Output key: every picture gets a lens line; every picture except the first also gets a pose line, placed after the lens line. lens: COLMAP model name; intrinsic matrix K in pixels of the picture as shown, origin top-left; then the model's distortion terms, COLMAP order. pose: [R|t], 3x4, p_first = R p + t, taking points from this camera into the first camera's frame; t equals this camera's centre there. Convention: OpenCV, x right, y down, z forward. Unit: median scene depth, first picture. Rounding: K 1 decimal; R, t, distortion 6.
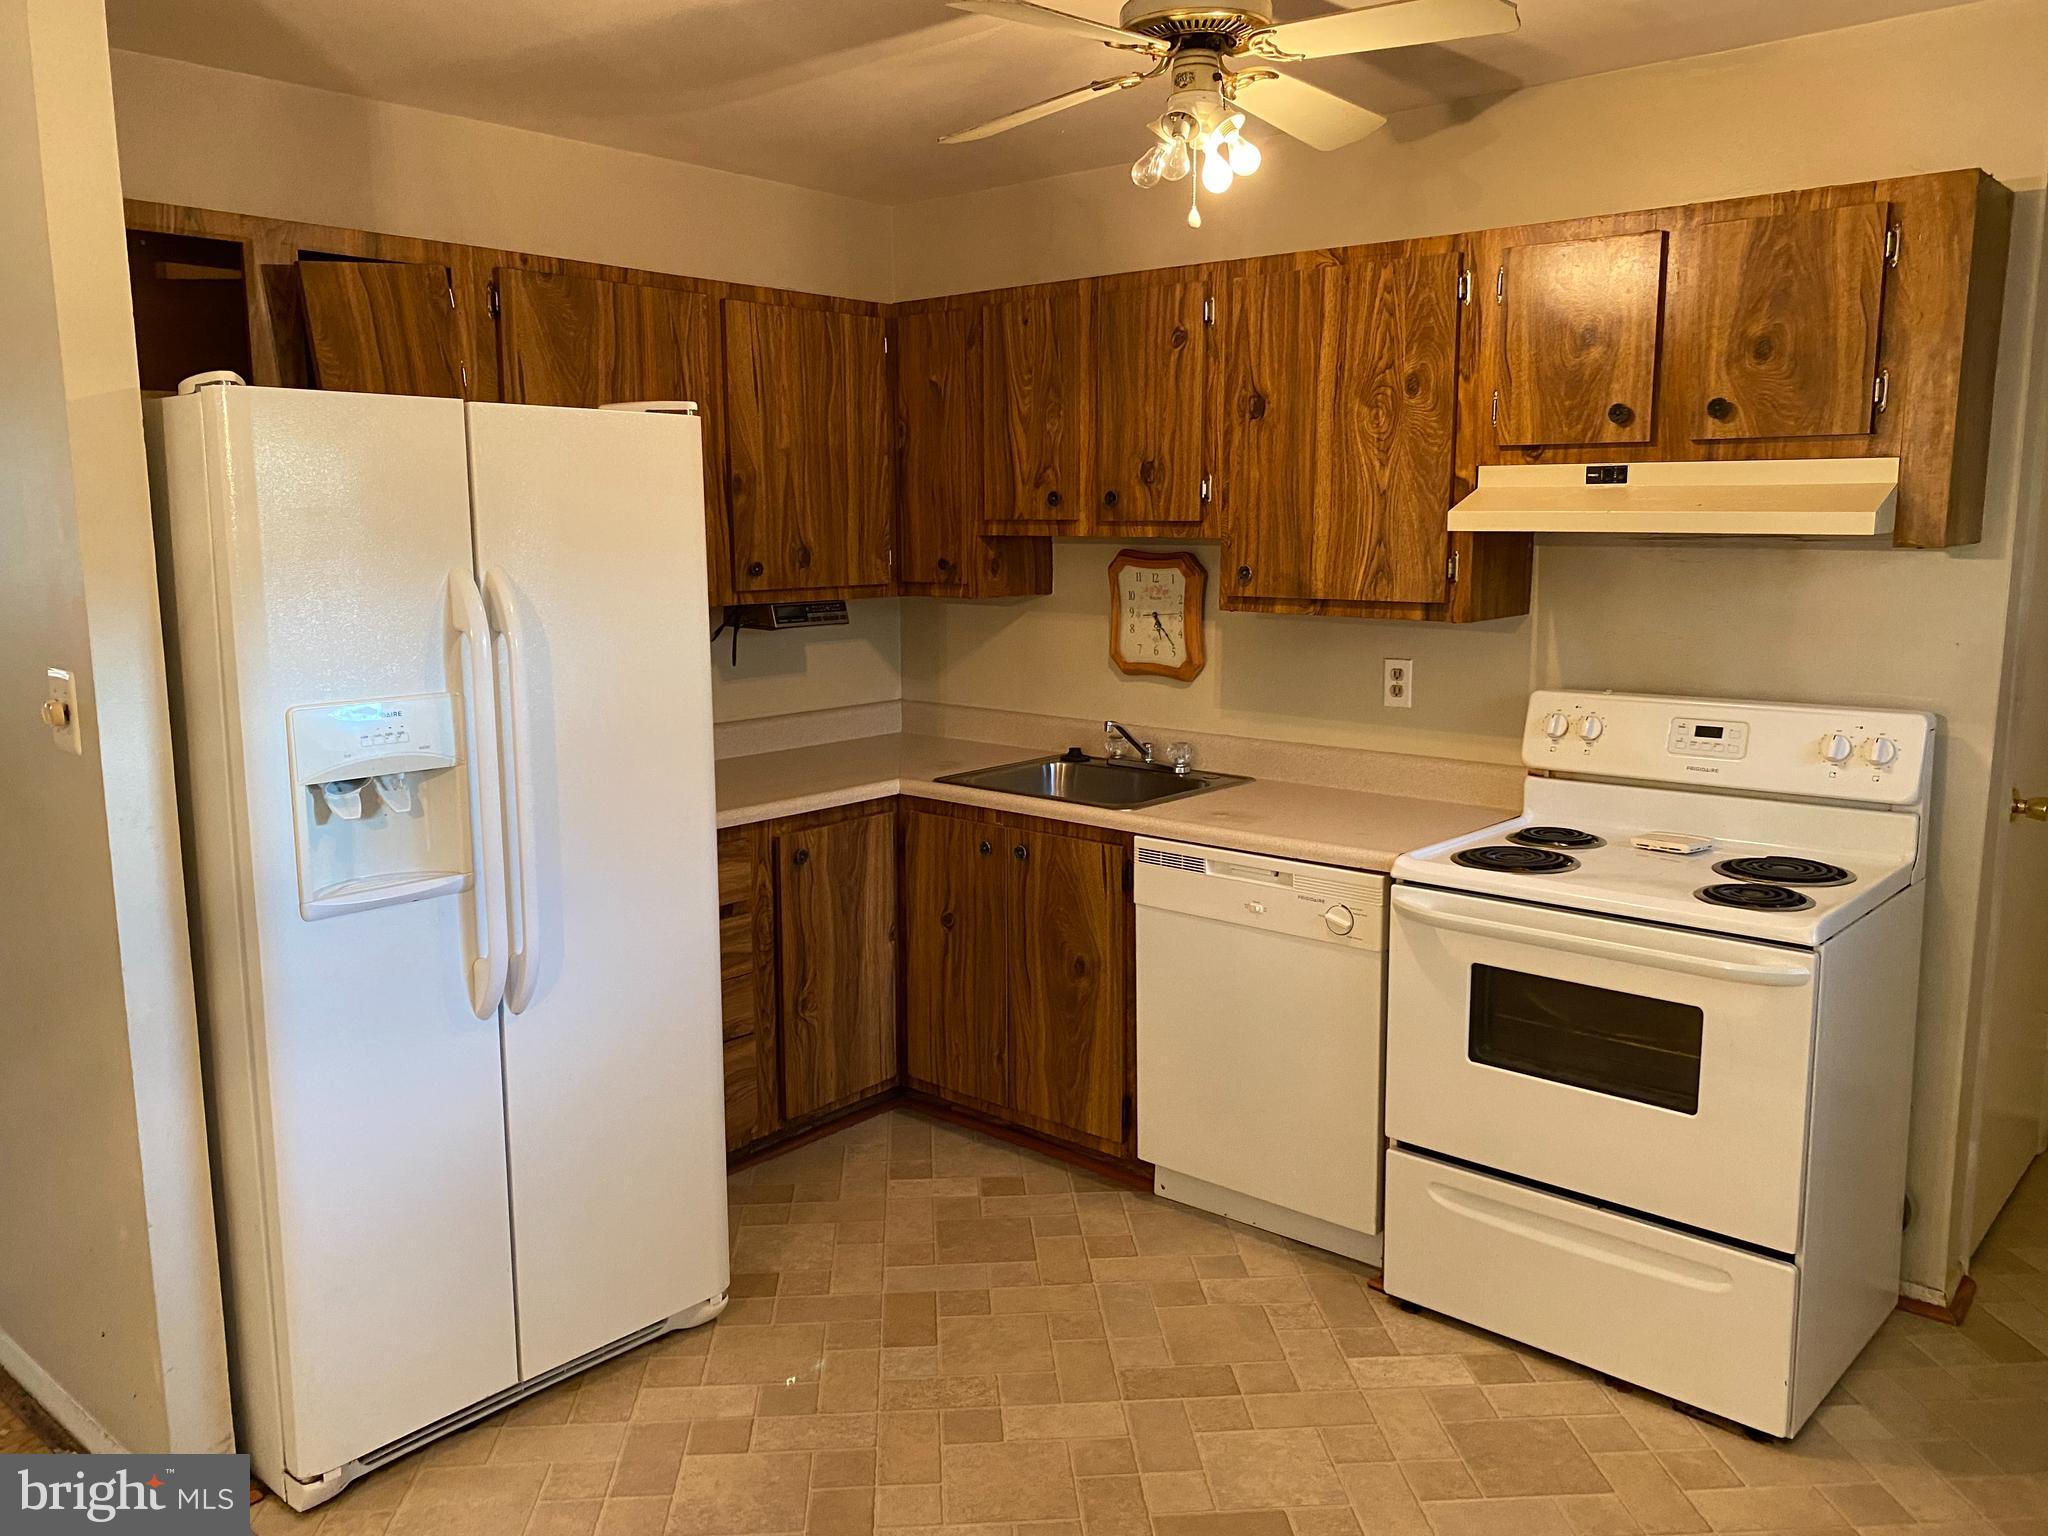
lens RADIAL K [[1558.0, 0, 1027.0], [0, 1558.0, 758.6], [0, 0, 1]] dist [0.039247, -0.049562]
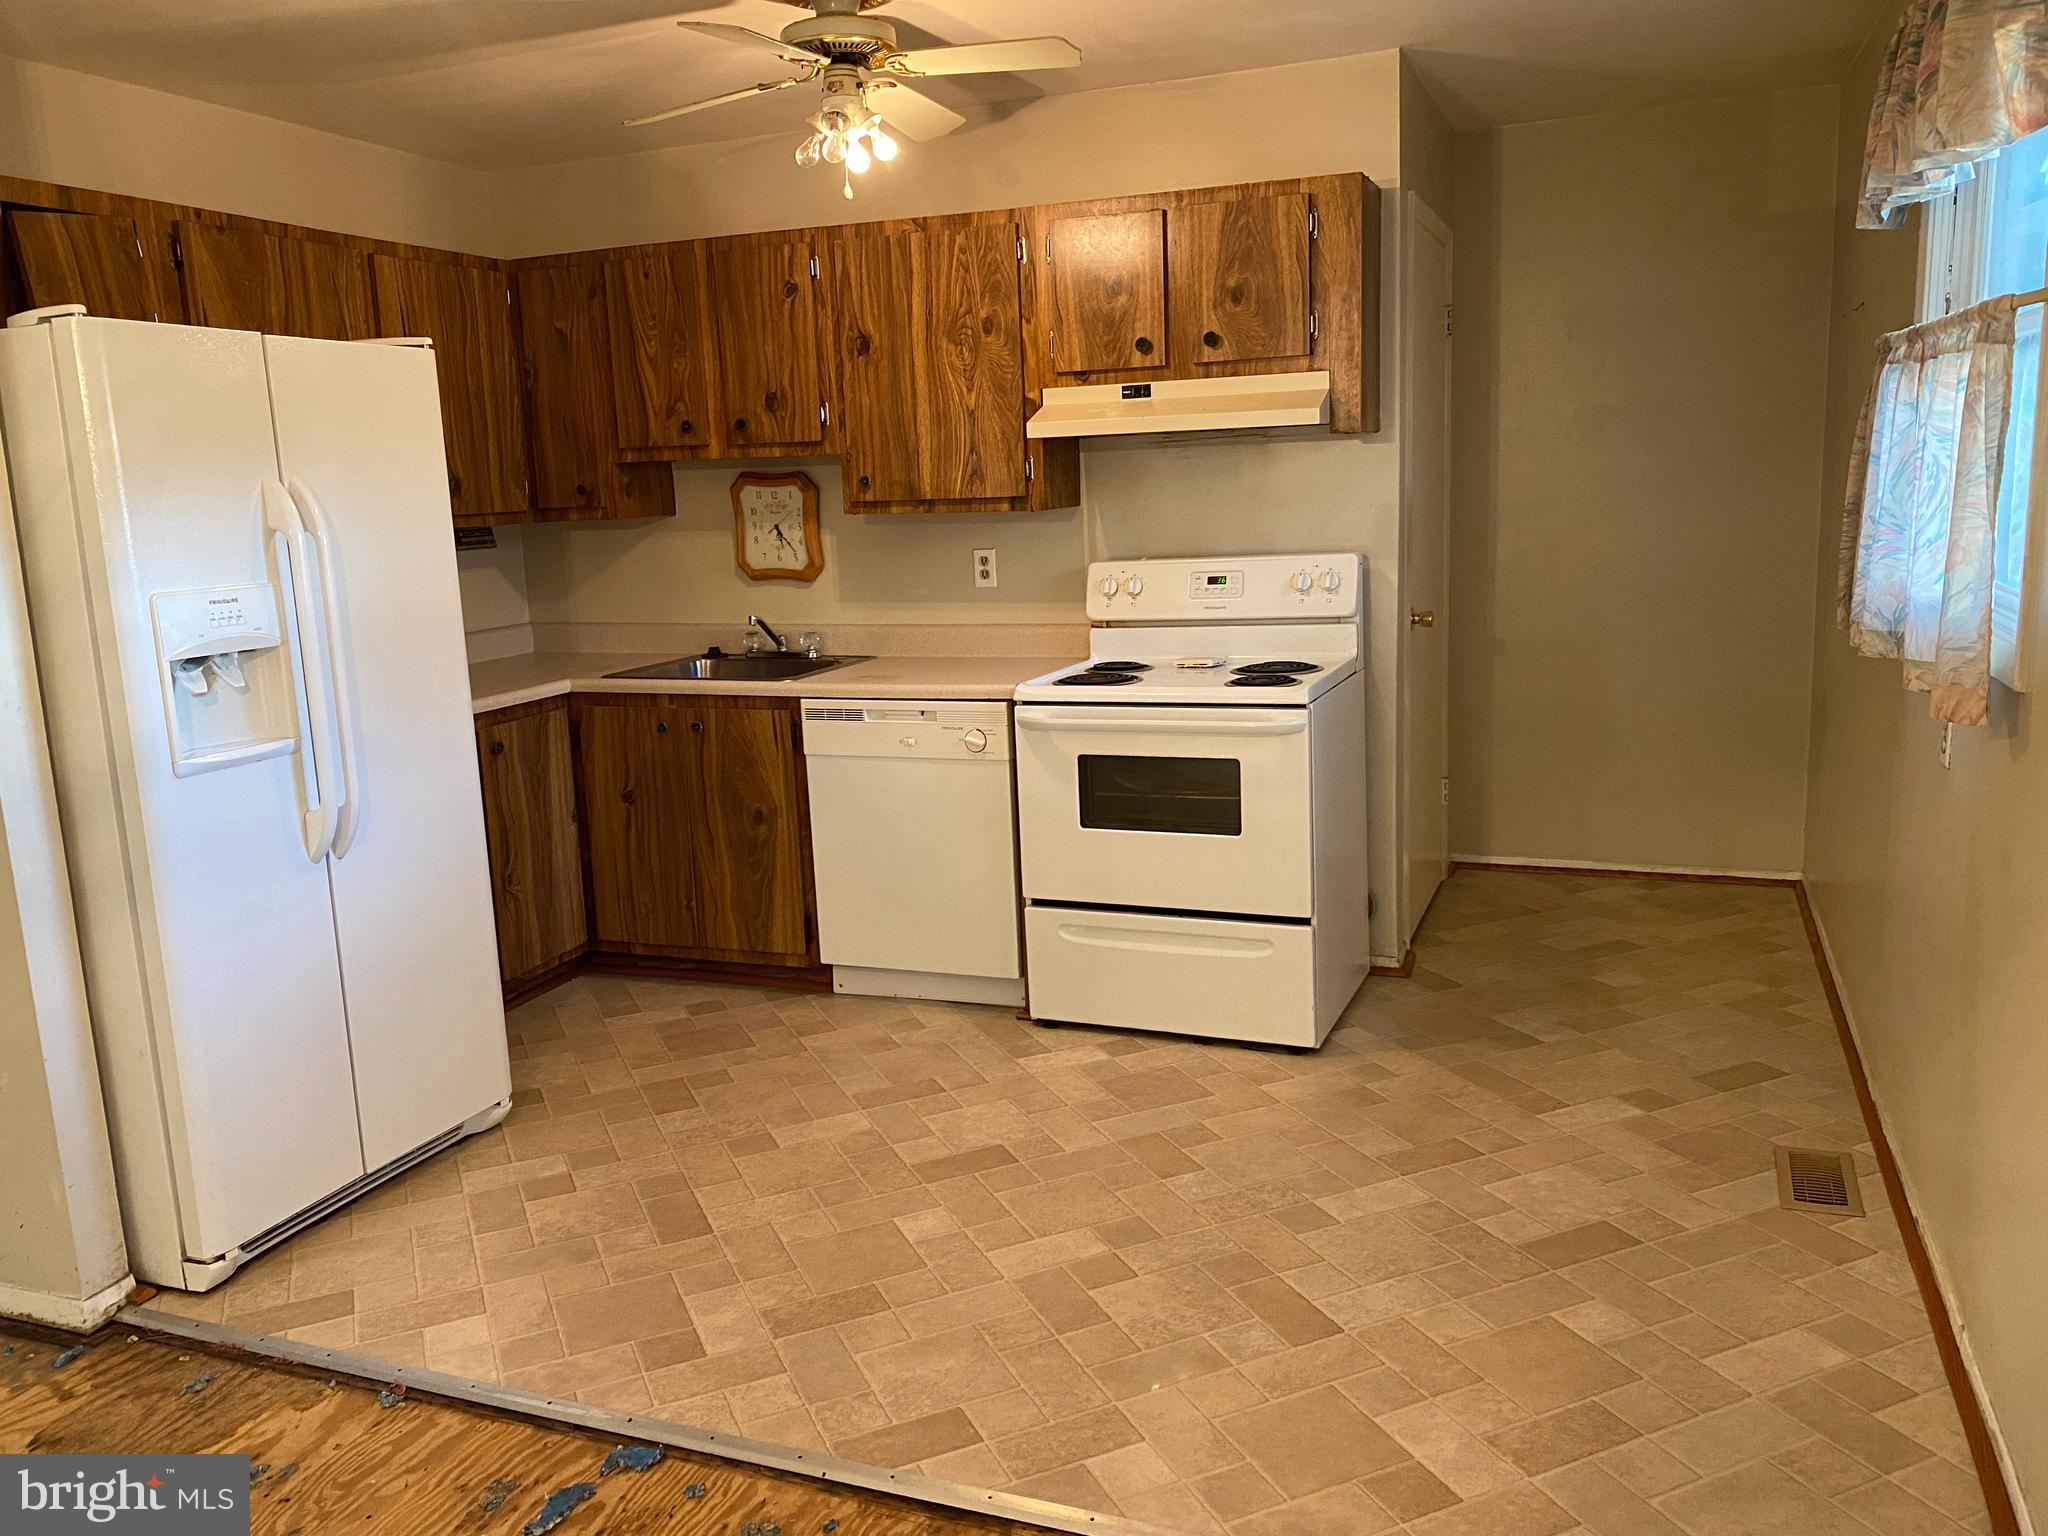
lens RADIAL K [[1558.0, 0, 1028.3], [0, 1558.0, 769.7], [0, 0, 1]] dist [0.039247, -0.049562]
pose [[0.940943, -0.095754, 0.324741, -0.184840], [0.088097, 0.995378, 0.038237, 0.083263], [-0.326901, -0.007370, 0.945030, -0.244958]]
